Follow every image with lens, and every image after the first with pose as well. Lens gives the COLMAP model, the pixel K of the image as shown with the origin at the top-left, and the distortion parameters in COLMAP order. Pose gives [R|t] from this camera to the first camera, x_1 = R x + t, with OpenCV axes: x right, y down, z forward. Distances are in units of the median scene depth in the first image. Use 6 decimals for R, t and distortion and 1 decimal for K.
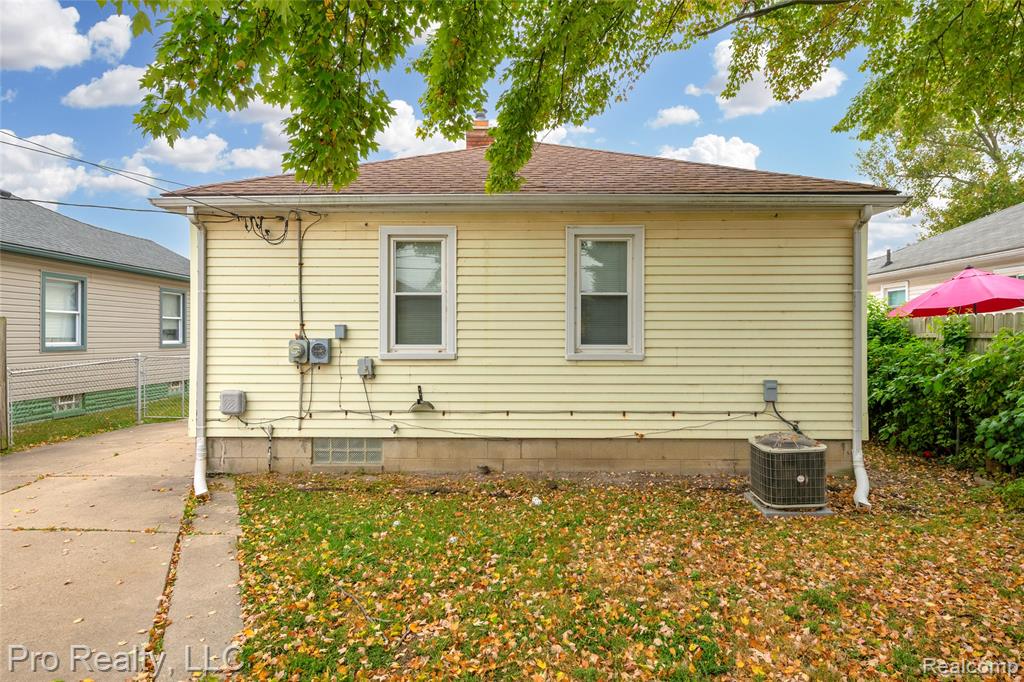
lens RADIAL K [[596.6, 0, 511.1], [0, 596.6, 342.8], [0, 0, 1]] dist [0.010242, 0.001158]
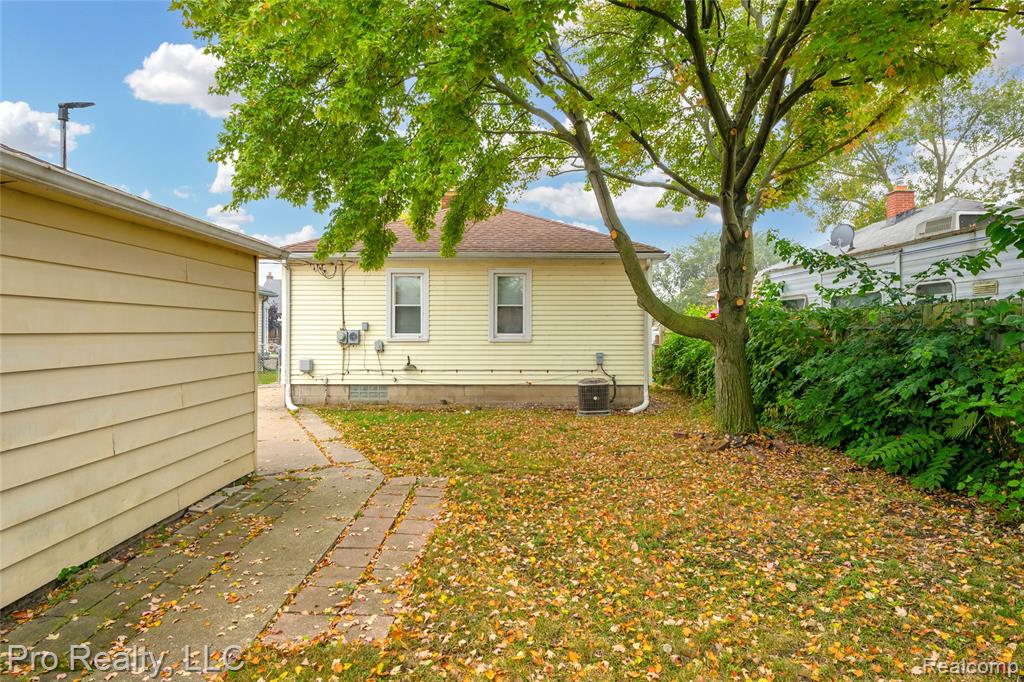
lens RADIAL K [[596.6, 0, 513.0], [0, 596.6, 340.1], [0, 0, 1]] dist [0.010242, 0.001158]
pose [[0.999994, 0.000174, 0.003473, 0.158816], [-0.000168, 0.999998, -0.001740, 0.026900], [-0.003473, 0.001739, 0.999992, -0.819130]]
